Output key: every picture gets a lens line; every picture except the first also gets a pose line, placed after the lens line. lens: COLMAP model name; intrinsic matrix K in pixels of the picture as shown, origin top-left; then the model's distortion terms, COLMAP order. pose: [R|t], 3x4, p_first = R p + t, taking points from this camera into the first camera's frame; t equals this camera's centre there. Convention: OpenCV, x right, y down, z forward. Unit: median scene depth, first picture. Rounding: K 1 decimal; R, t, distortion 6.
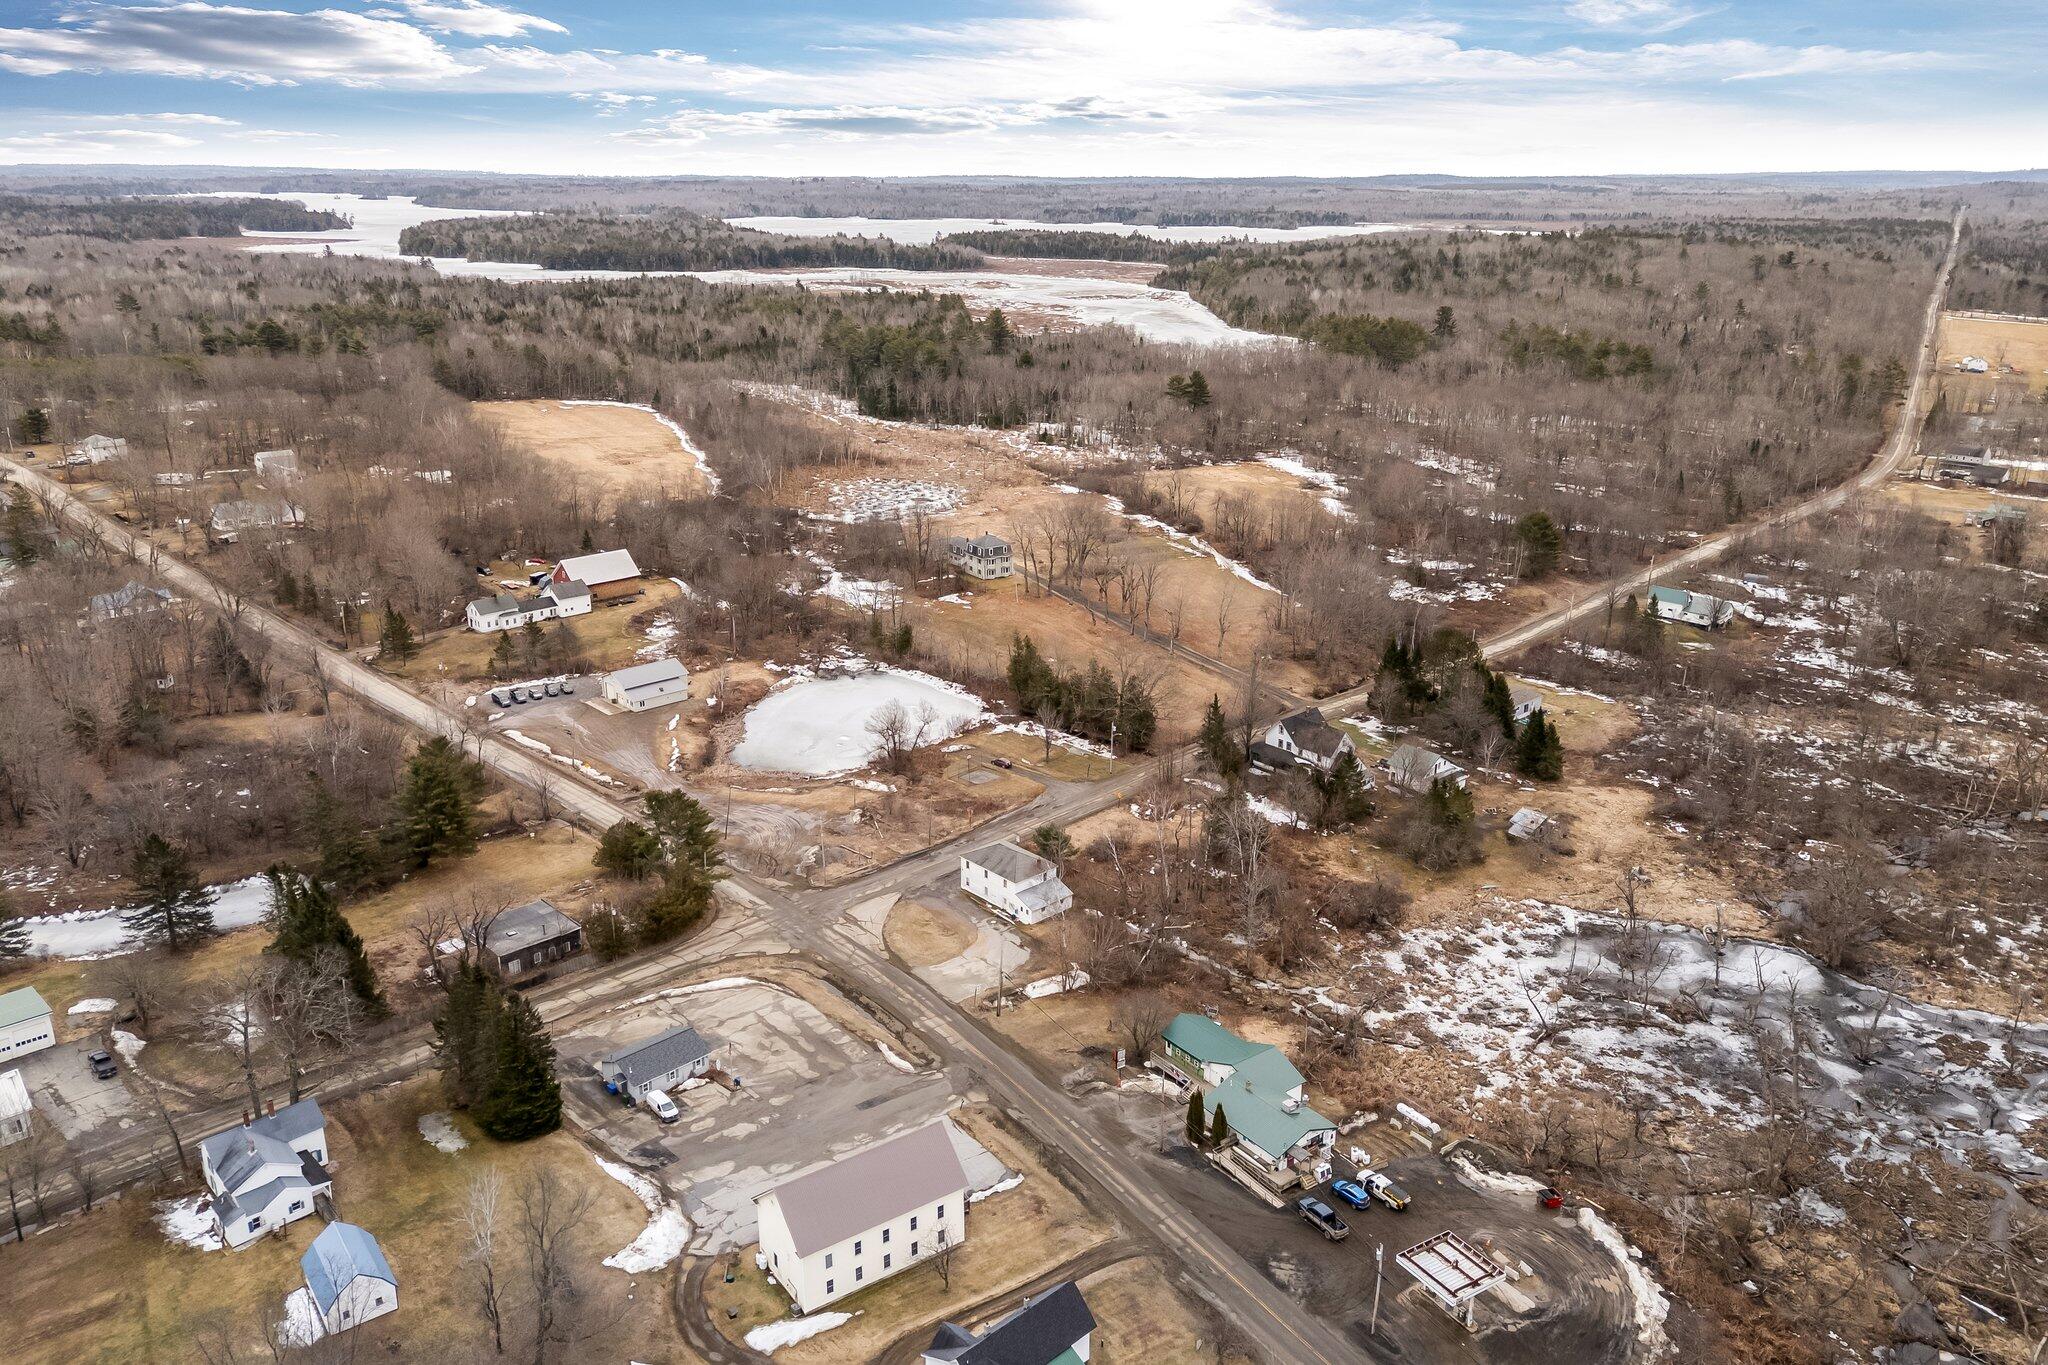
lens RADIAL K [[1536.6, 0, 1033.2], [0, 1536.6, 633.6], [0, 0, 1]] dist [0.100370, -0.102654]
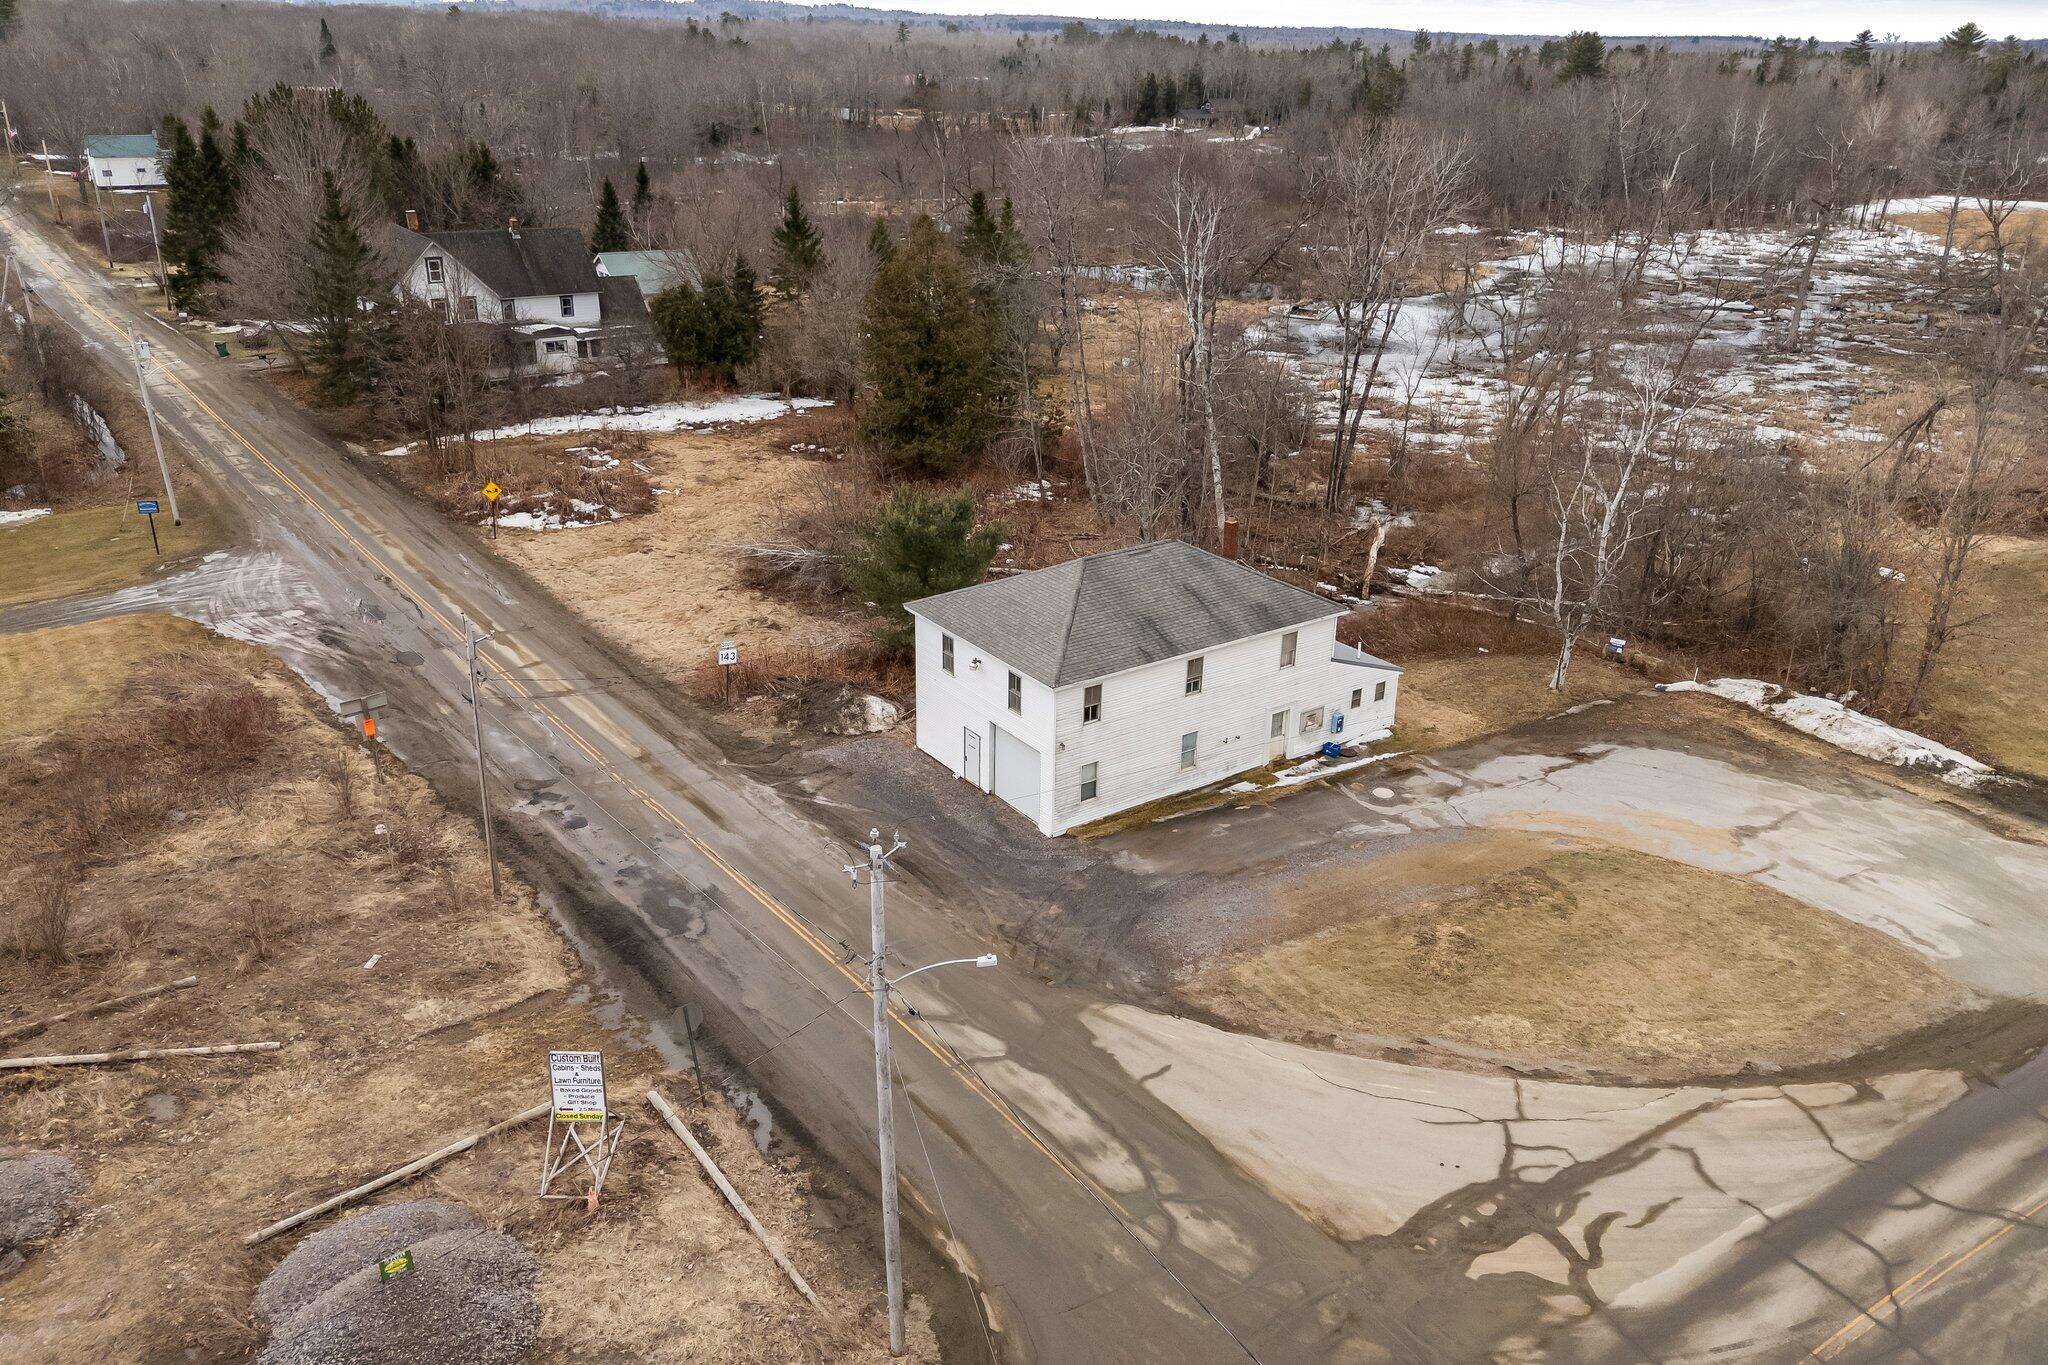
lens RADIAL K [[1482.1, 0, 1030.9], [0, 1482.1, 713.7], [0, 0, 1]] dist [0.086148, -0.097701]
pose [[0.130548, -0.412603, 0.901508, -0.251404], [0.269440, 0.889832, 0.368241, 0.084922], [-0.954128, 0.194829, 0.227337, 1.079172]]
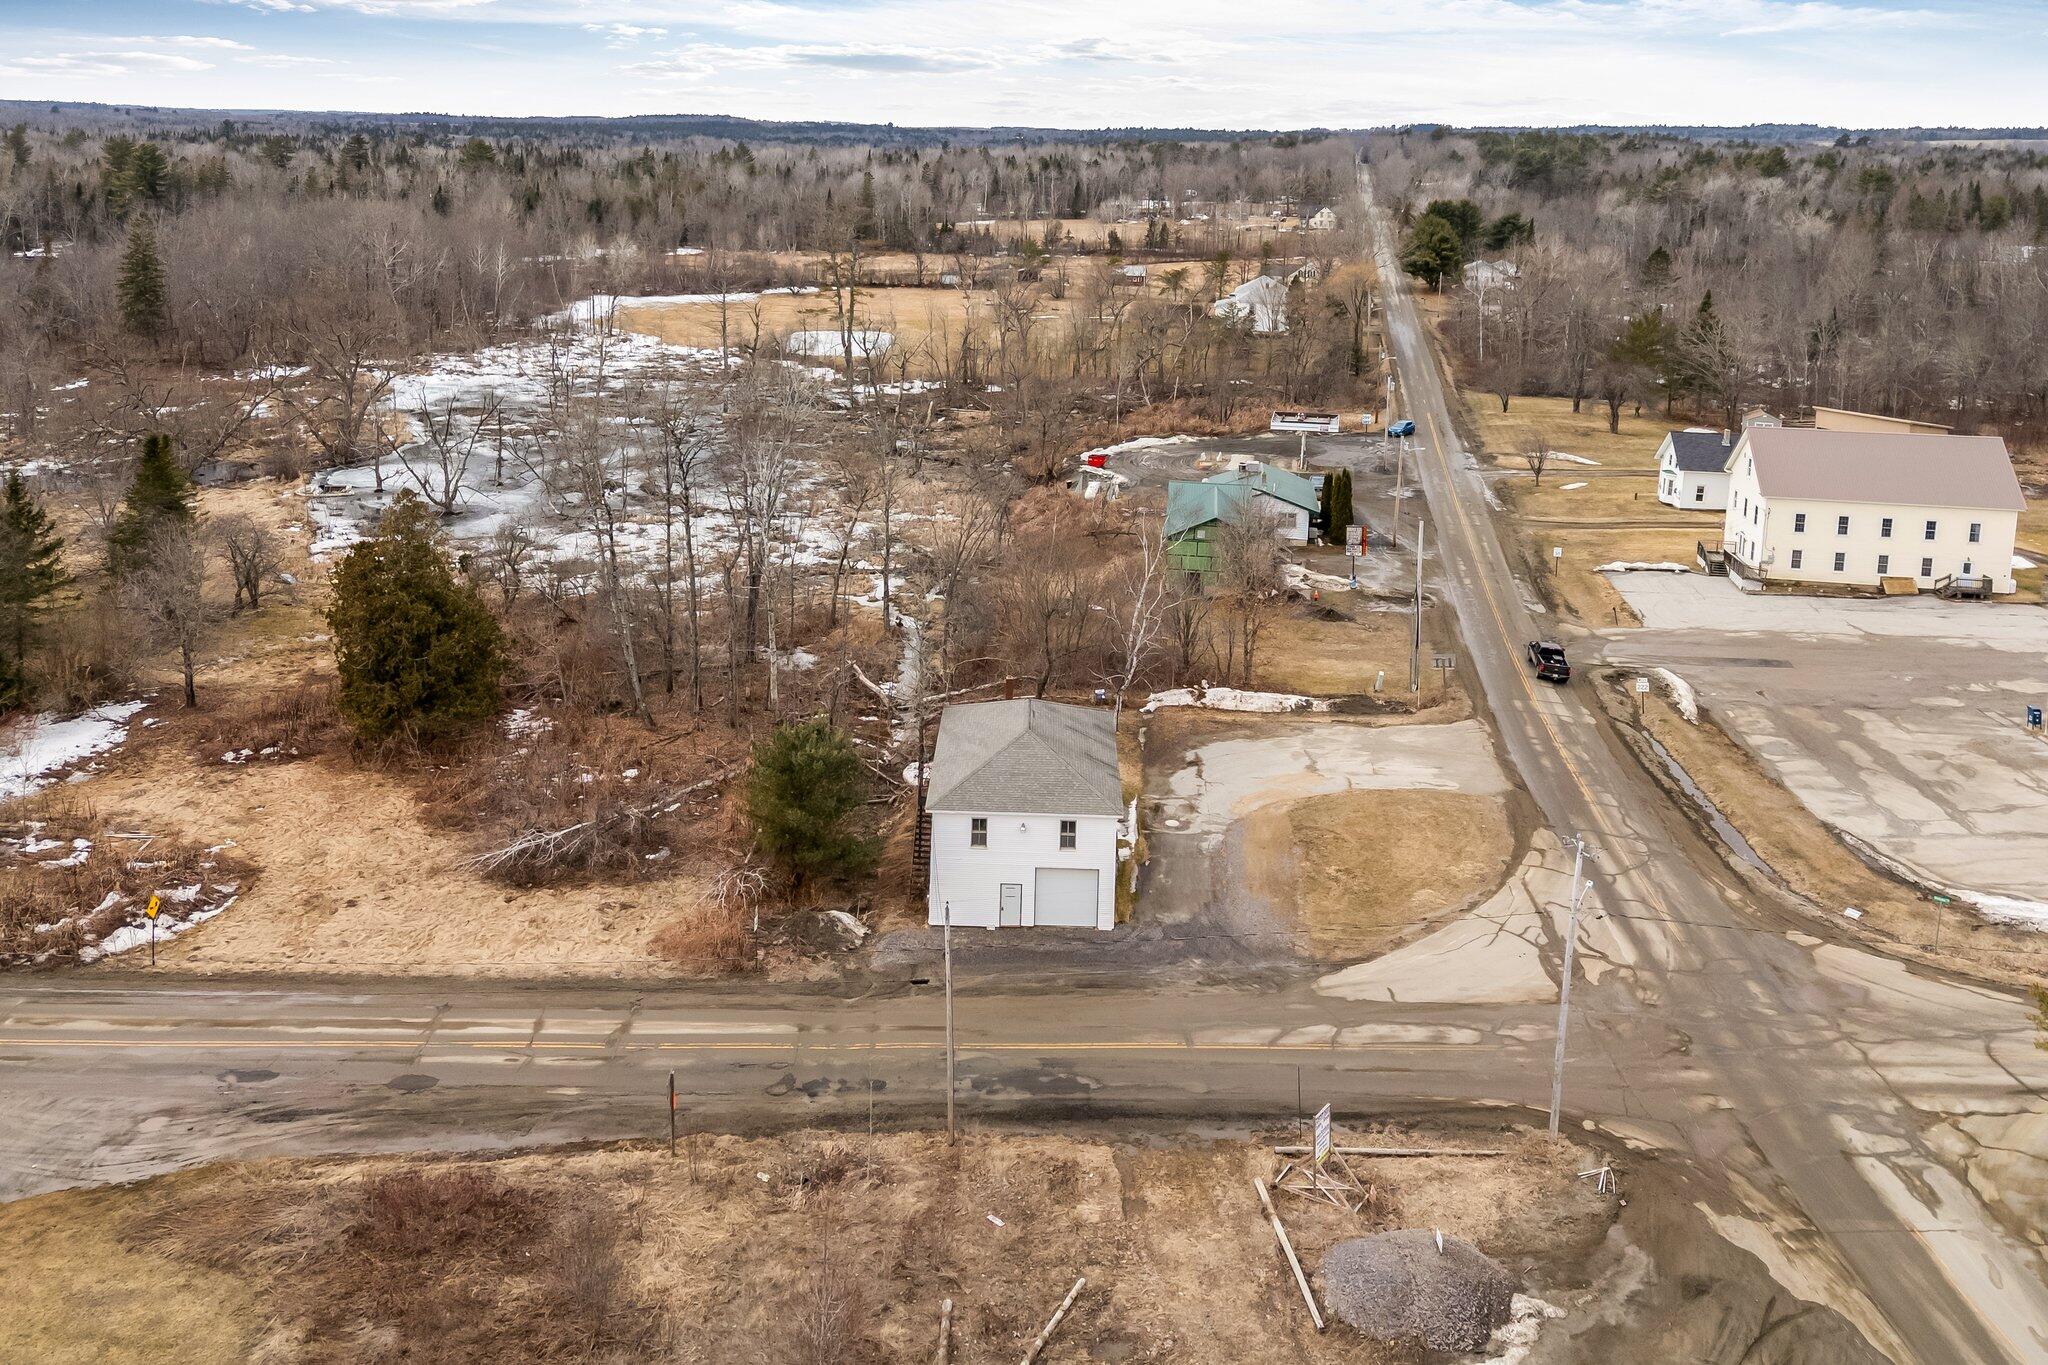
lens RADIAL K [[1492.0, 0, 1020.1], [0, 1492.0, 683.3], [0, 0, 1]] dist [0.076139, -0.088305]
pose [[-0.720447, -0.259688, 0.643054, -0.232230], [0.172100, 0.831294, 0.528518, -0.031197], [-0.671817, 0.491439, -0.554211, 1.297981]]
